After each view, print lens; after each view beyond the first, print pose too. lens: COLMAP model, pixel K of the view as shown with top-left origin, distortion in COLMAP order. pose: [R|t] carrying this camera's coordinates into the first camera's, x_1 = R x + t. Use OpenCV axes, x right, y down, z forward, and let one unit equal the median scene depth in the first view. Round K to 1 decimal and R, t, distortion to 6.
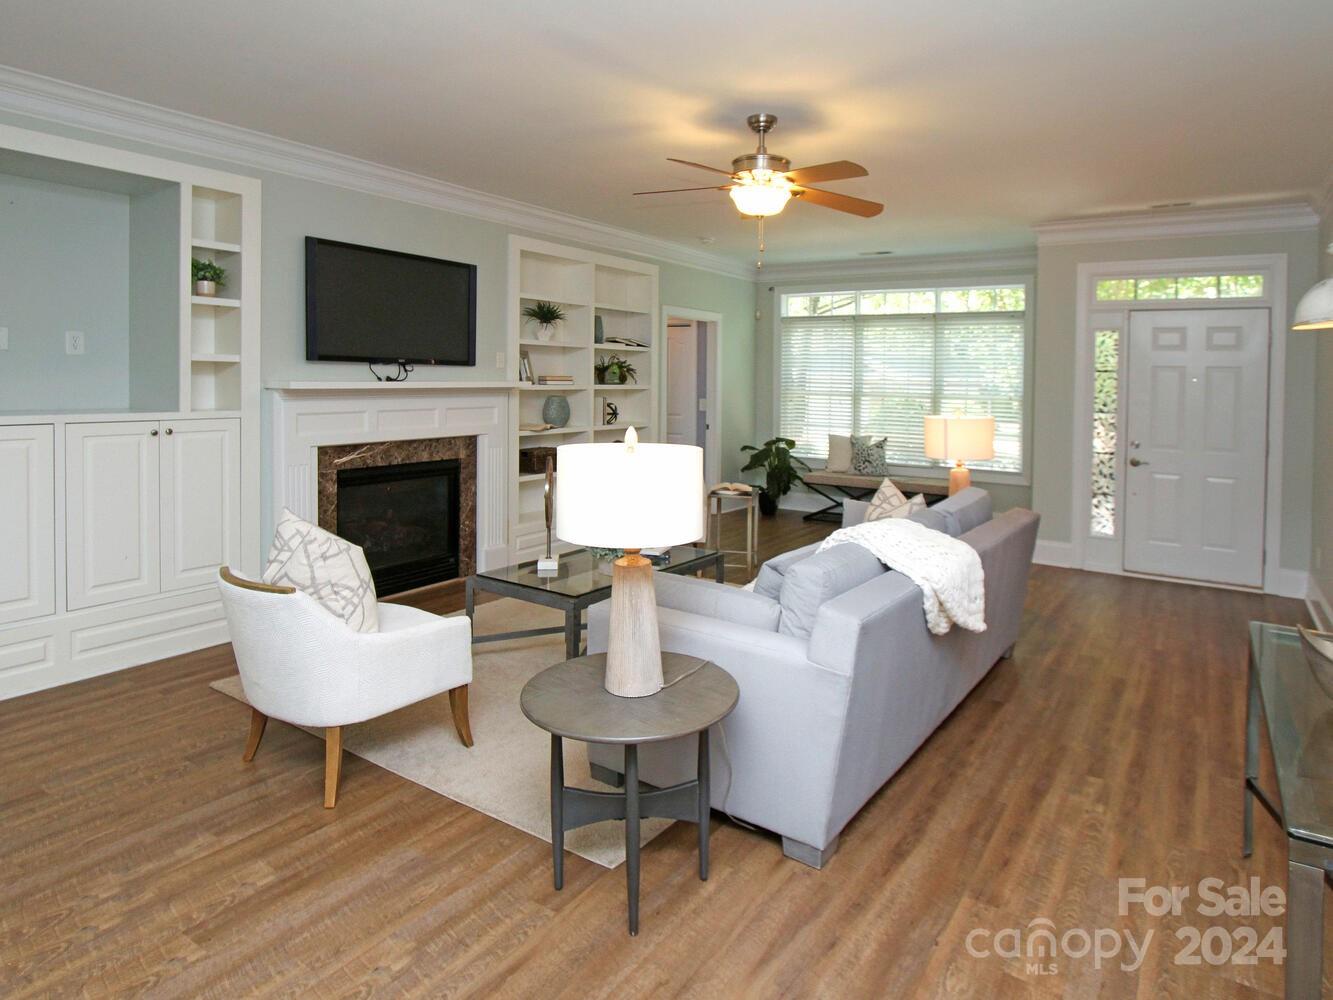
lens RADIAL K [[796.9, 0, 710.4], [0, 796.9, 422.7], [0, 0, 1]] dist [-0.007886, -0.000587]
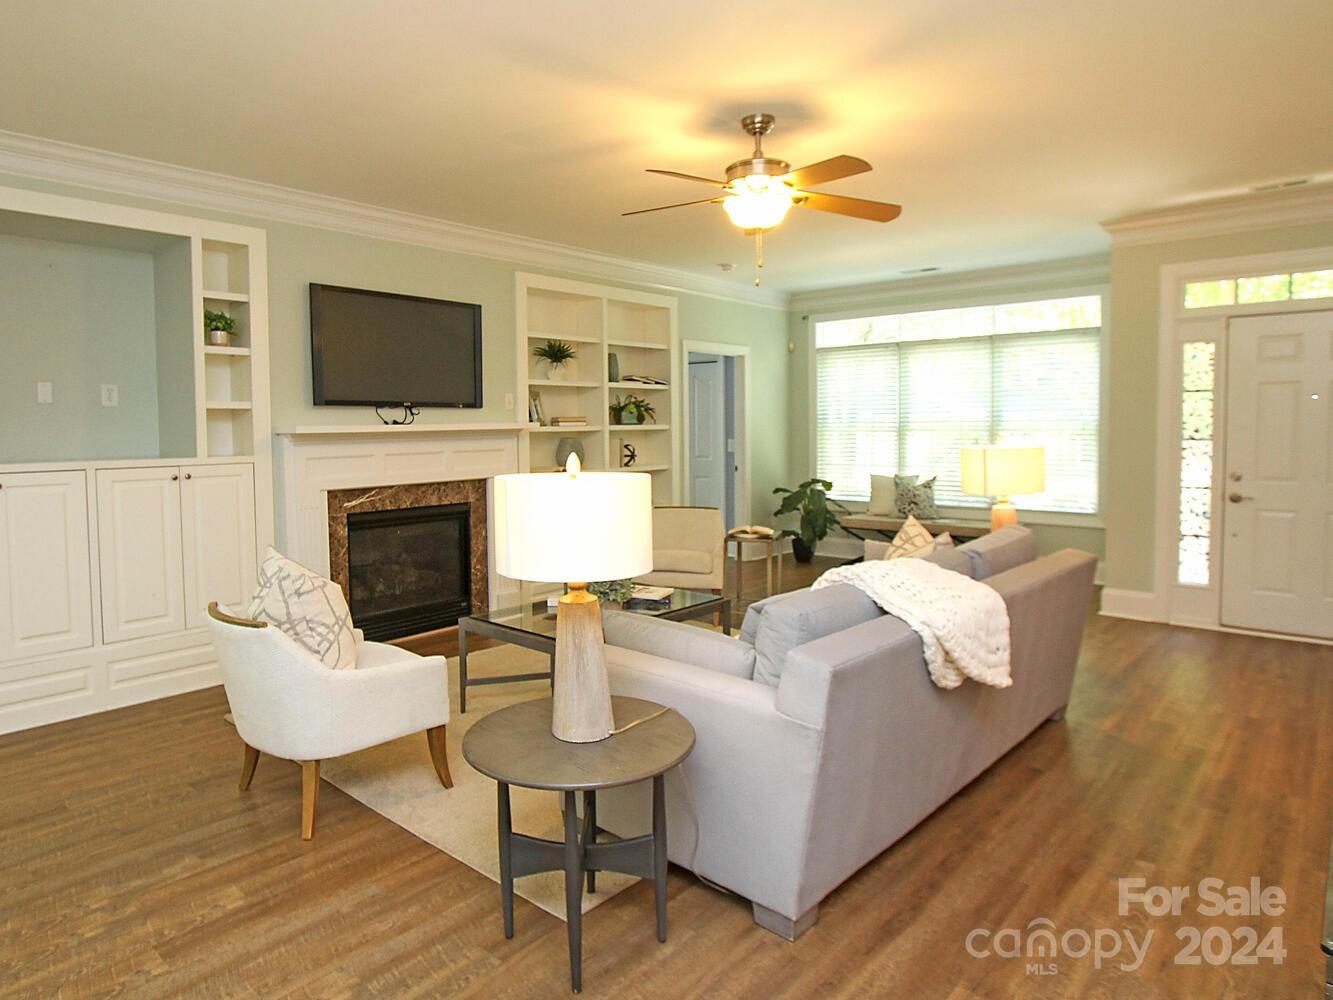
lens RADIAL K [[822.8, 0, 610.0], [0, 822.8, 497.5], [0, 0, 1]] dist [-0.013954, 0.000254]
pose [[0.982280, -0.012742, -0.186987, 0.071945], [0.018652, 0.999379, 0.029883, 0.017763], [0.186491, -0.032841, 0.981908, 0.042551]]
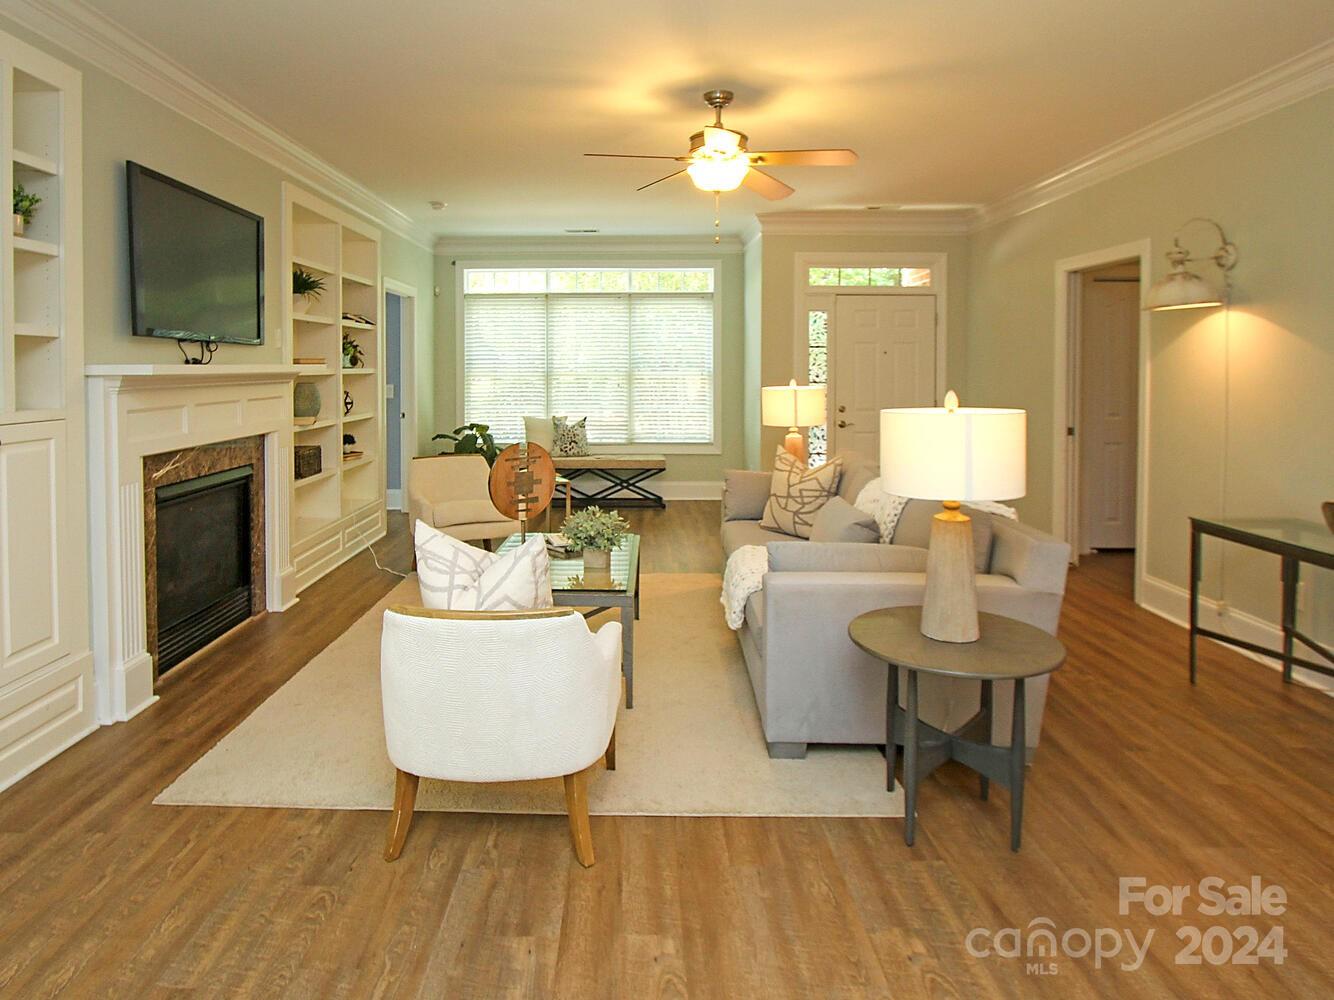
lens RADIAL K [[837.6, 0, 617.1], [0, 837.6, 433.1], [0, 0, 1]] dist [-0.013432, 0.000632]
pose [[0.861642, -0.058803, 0.504099, -0.619253], [0.044829, 0.998201, 0.039814, -0.002621], [-0.505533, -0.011707, 0.862728, 0.162497]]
